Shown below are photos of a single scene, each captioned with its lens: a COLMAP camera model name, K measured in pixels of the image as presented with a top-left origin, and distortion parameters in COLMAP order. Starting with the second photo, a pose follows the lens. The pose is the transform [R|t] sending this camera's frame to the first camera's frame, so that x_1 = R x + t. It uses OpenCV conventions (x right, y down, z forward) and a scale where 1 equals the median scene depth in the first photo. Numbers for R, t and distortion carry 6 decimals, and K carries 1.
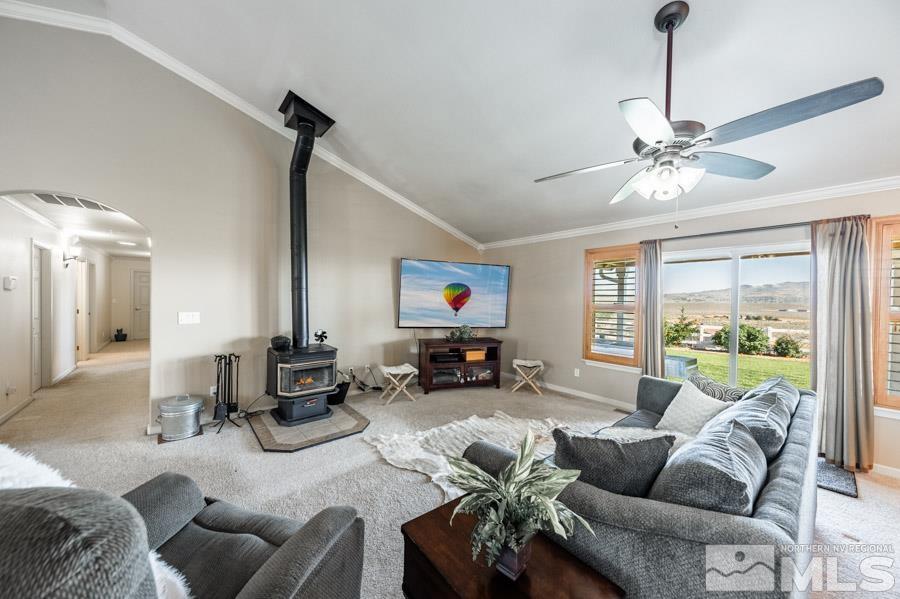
lens RADIAL K [[321.8, 0, 453.7], [0, 321.8, 303.6], [0, 0, 1]] dist [-0.000698, -0.000148]
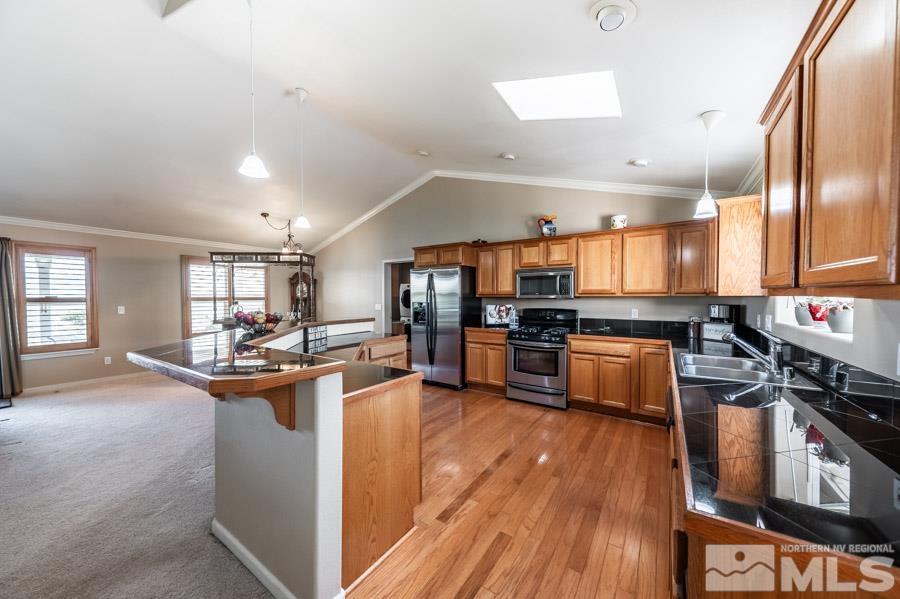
lens RADIAL K [[311.8, 0, 449.3], [0, 311.8, 302.8], [0, 0, 1]] dist [0.000173, -0.000106]
pose [[-0.258022, -0.038208, 0.965383, -0.541683], [0.011368, 0.999028, 0.042578, 0.006216], [-0.966072, 0.021961, -0.257337, -0.490030]]
